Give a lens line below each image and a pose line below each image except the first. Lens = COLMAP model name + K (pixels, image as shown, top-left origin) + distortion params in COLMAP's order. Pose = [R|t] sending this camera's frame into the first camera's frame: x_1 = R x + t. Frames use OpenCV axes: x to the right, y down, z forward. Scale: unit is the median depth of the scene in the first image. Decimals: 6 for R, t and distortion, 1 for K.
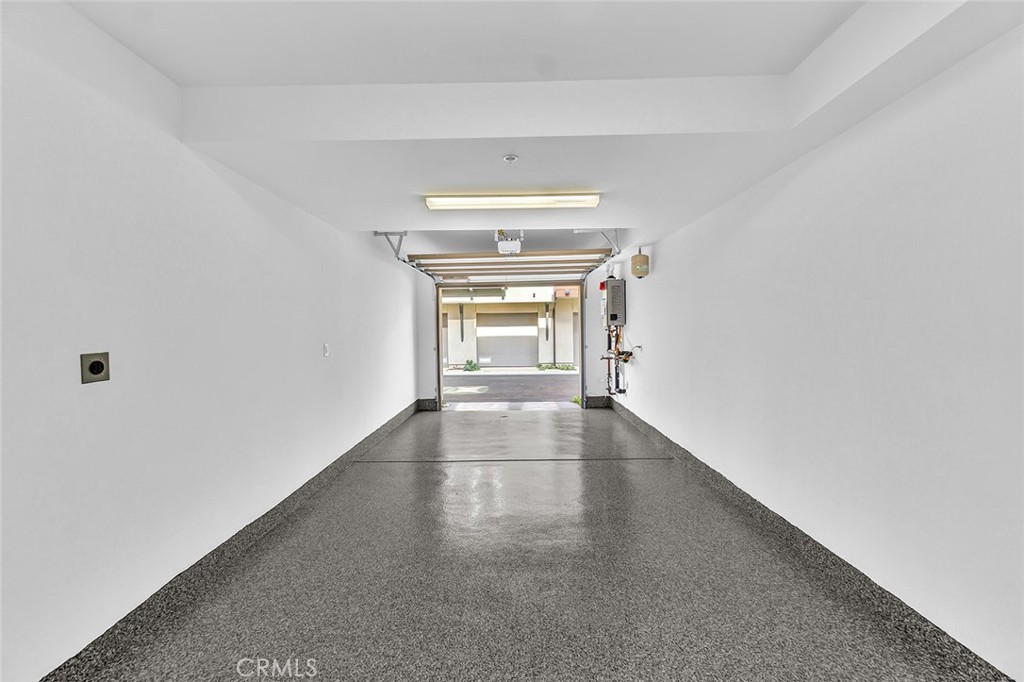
lens RADIAL K [[427.1, 0, 512.0], [0, 427.1, 341.0], [0, 0, 1]] dist [0.000033, 0.000487]
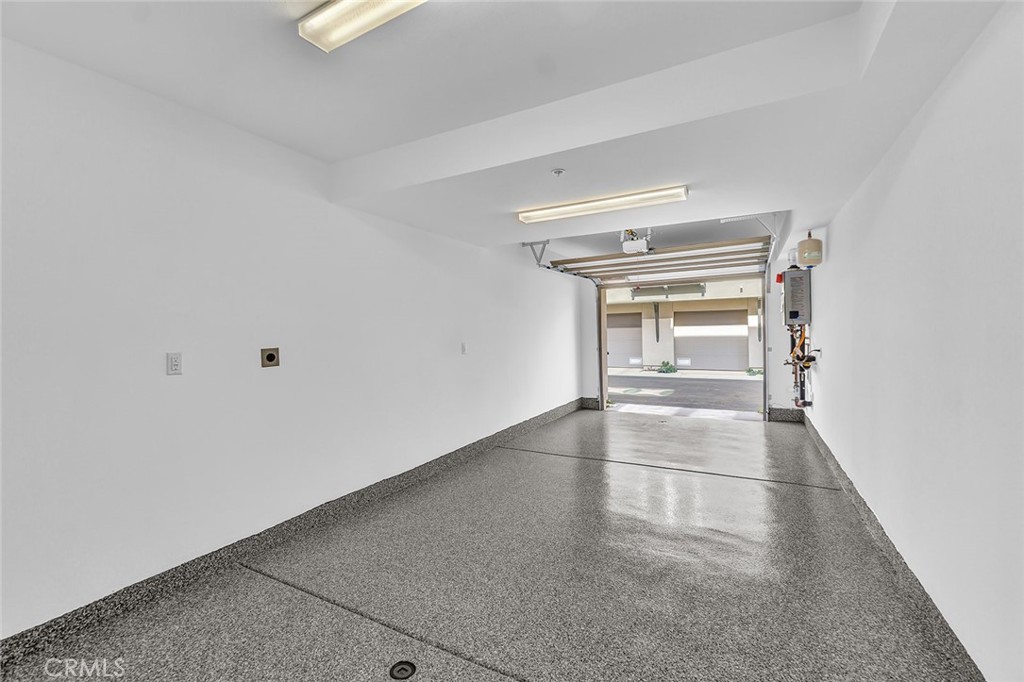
lens RADIAL K [[427.1, 0, 512.0], [0, 427.1, 341.0], [0, 0, 1]] dist [0.000033, 0.000487]
pose [[0.889393, 0.007134, -0.457089, 0.113327], [-0.006865, 0.999974, 0.002249, -0.001891], [0.457093, 0.001138, 0.889418, -0.000644]]
